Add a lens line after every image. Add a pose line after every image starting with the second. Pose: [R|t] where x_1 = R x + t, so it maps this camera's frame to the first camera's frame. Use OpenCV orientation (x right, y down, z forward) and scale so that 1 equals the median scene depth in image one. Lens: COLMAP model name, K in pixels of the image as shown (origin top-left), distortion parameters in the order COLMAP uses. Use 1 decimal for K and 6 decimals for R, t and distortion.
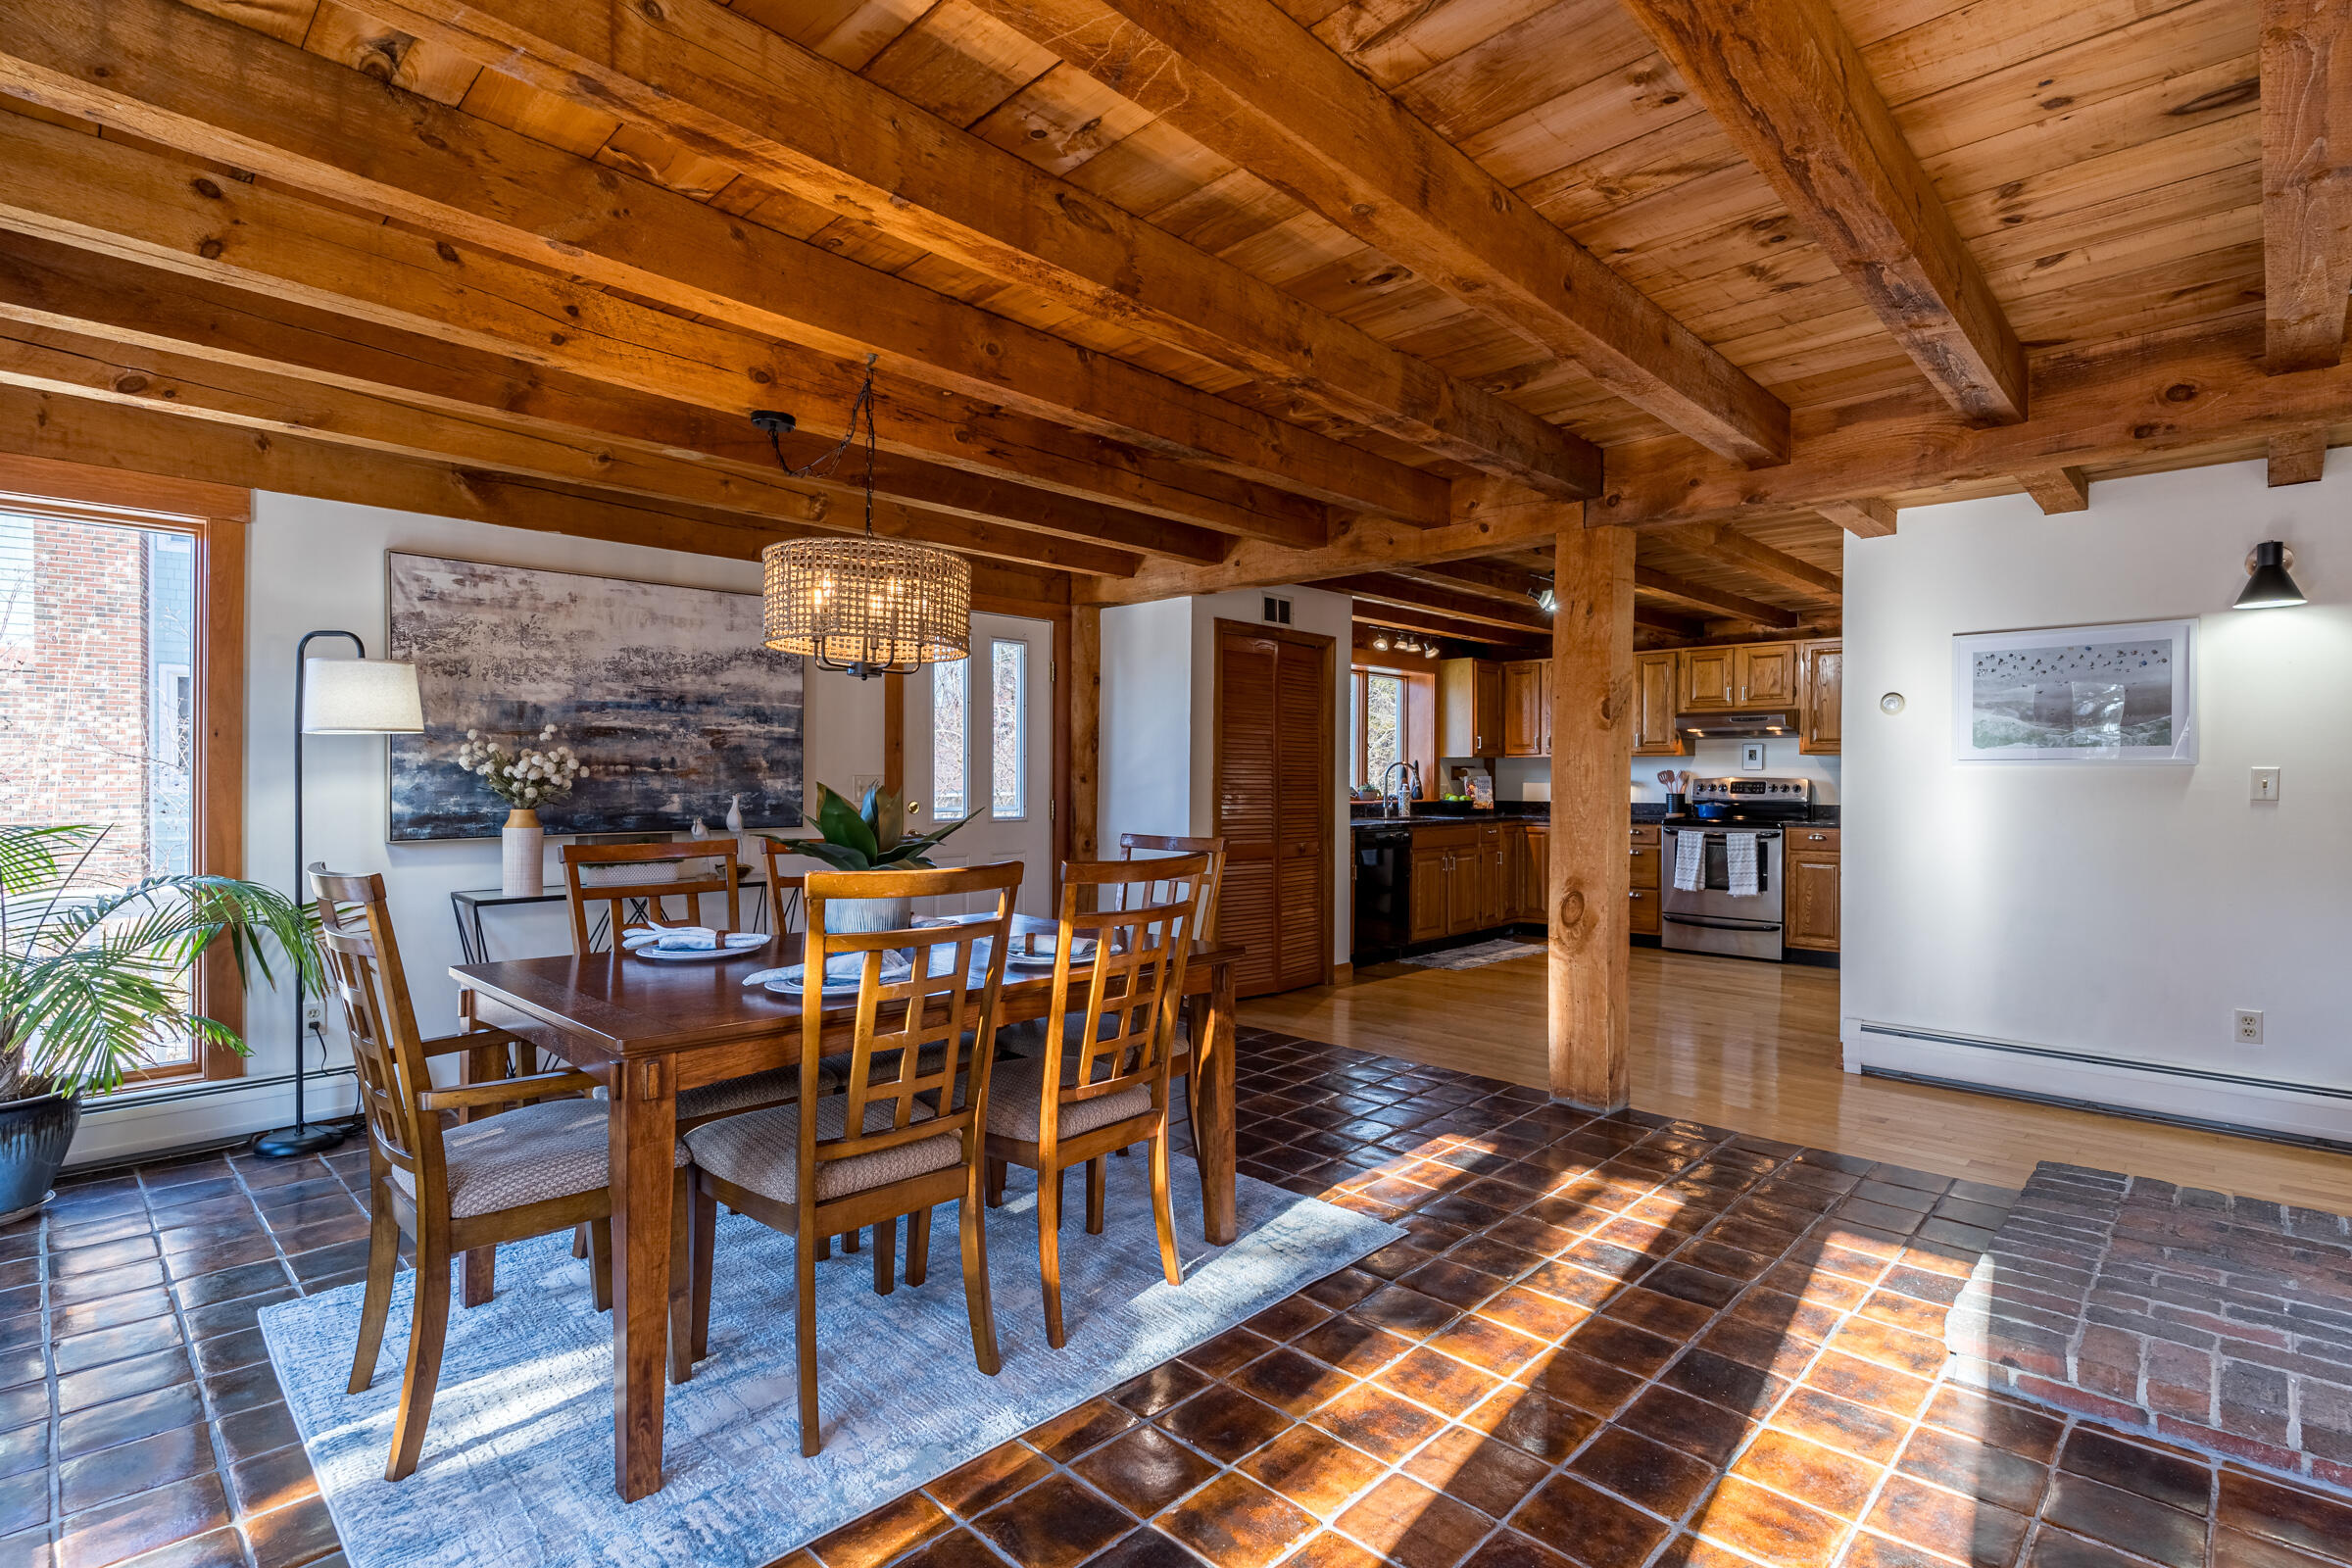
lens RADIAL K [[1127.3, 0, 1179.4], [0, 1127.3, 784.1], [0, 0, 1]] dist [-0.002308, 0.000143]
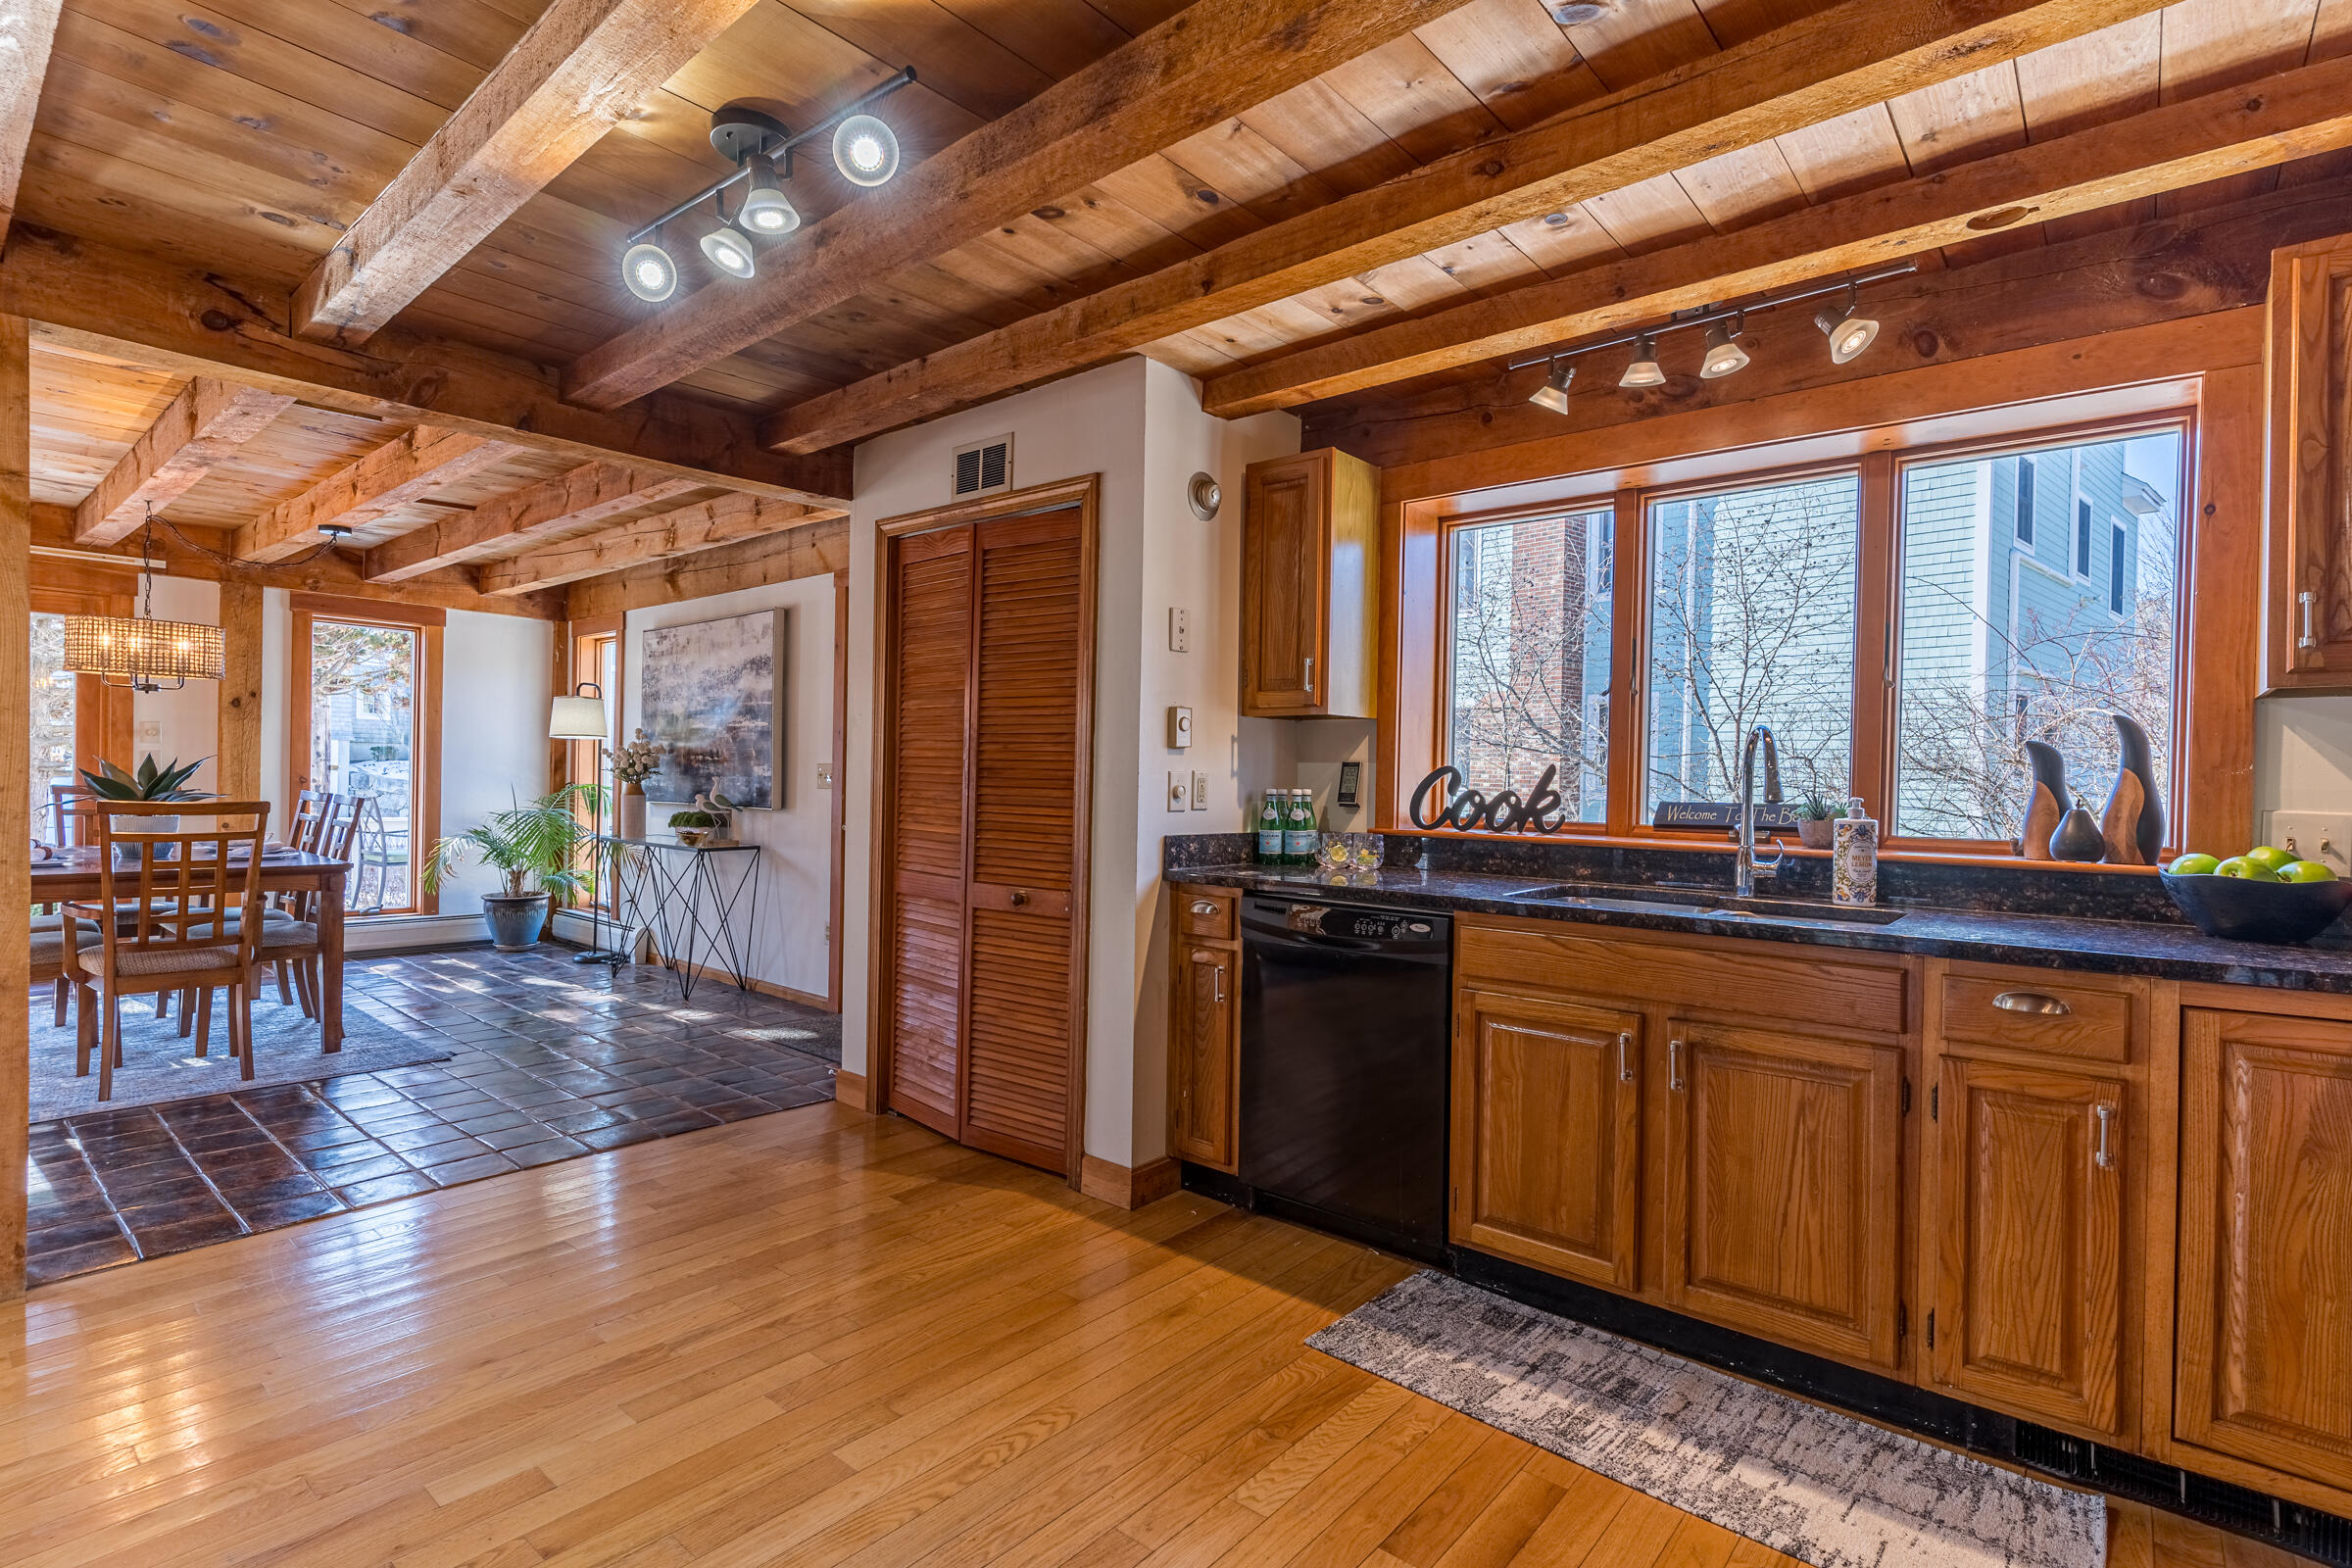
lens RADIAL K [[1127.3, 0, 1170.4], [0, 1127.3, 783.2], [0, 0, 1]] dist [-0.002308, 0.000143]
pose [[0.064328, 0.002315, -0.997926, 0.915356], [-0.026247, 0.999655, 0.000627, 0.001453], [0.997584, 0.026153, 0.064367, 1.462377]]
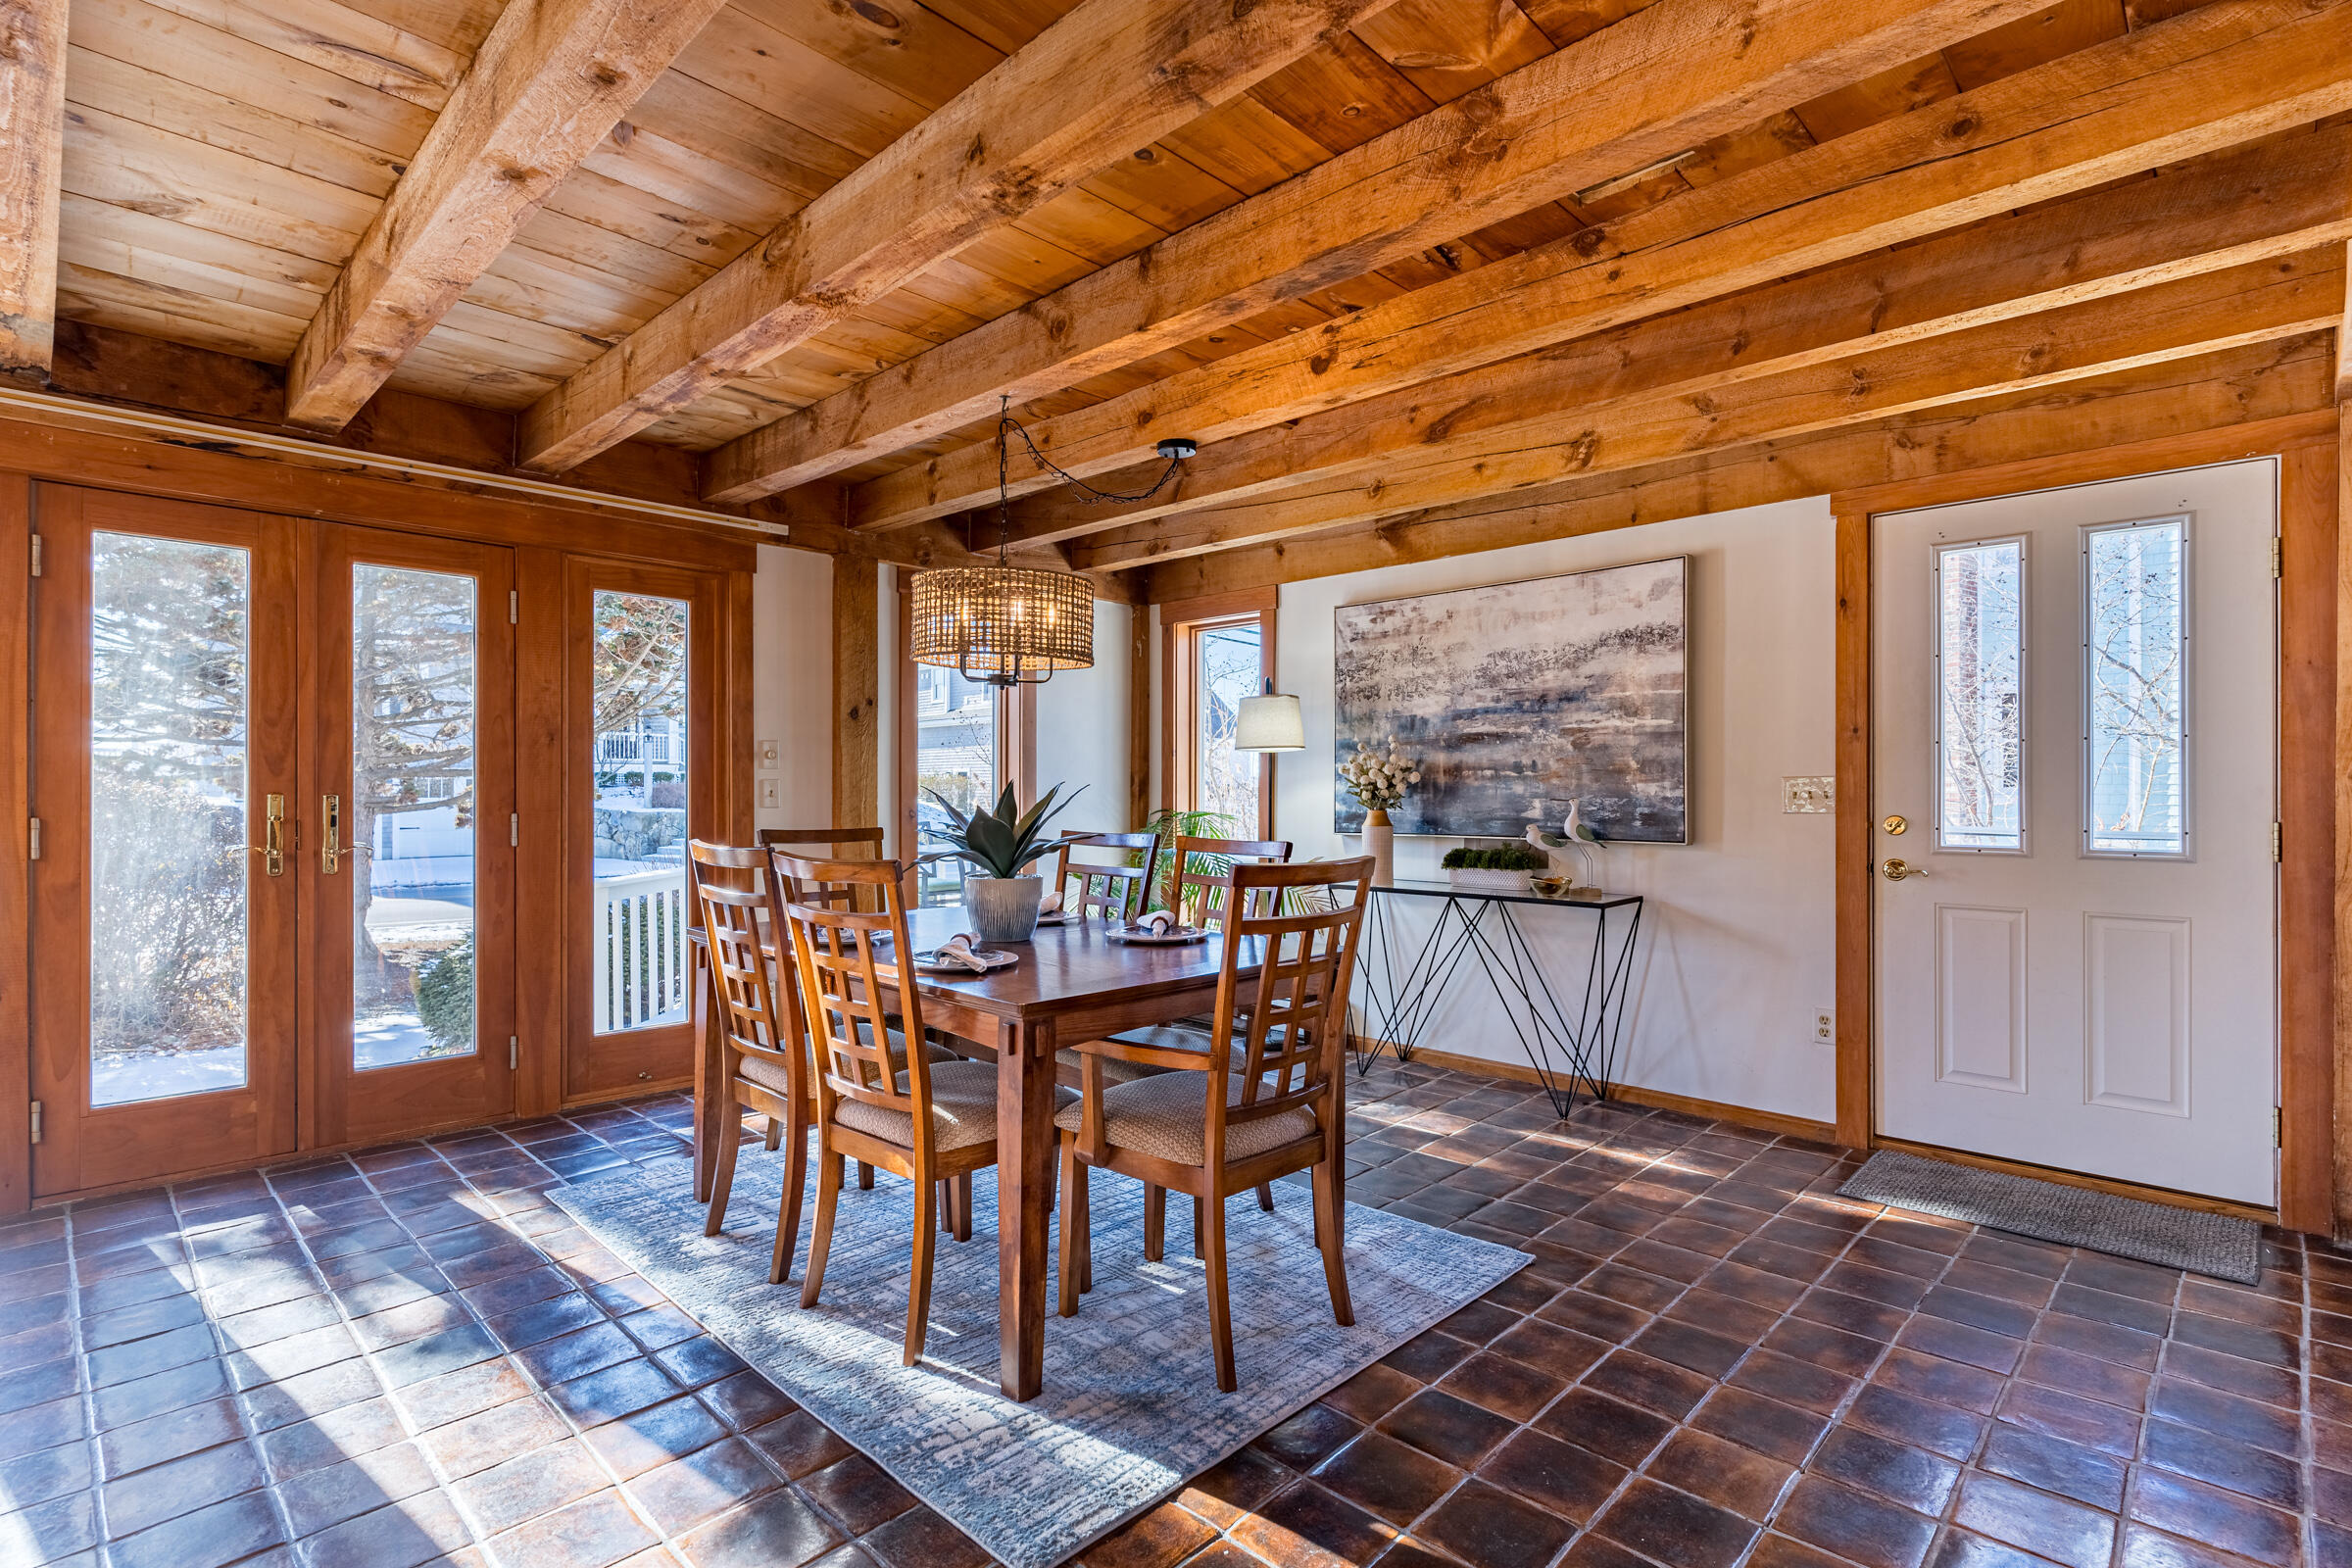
lens RADIAL K [[1127.3, 0, 1164.1], [0, 1127.3, 790.8], [0, 0, 1]] dist [-0.002308, 0.000143]
pose [[-0.003482, -0.002735, -0.999990, 0.506508], [-0.005517, 0.999981, -0.002716, 0.006143], [0.999979, 0.005508, -0.003497, 0.699573]]
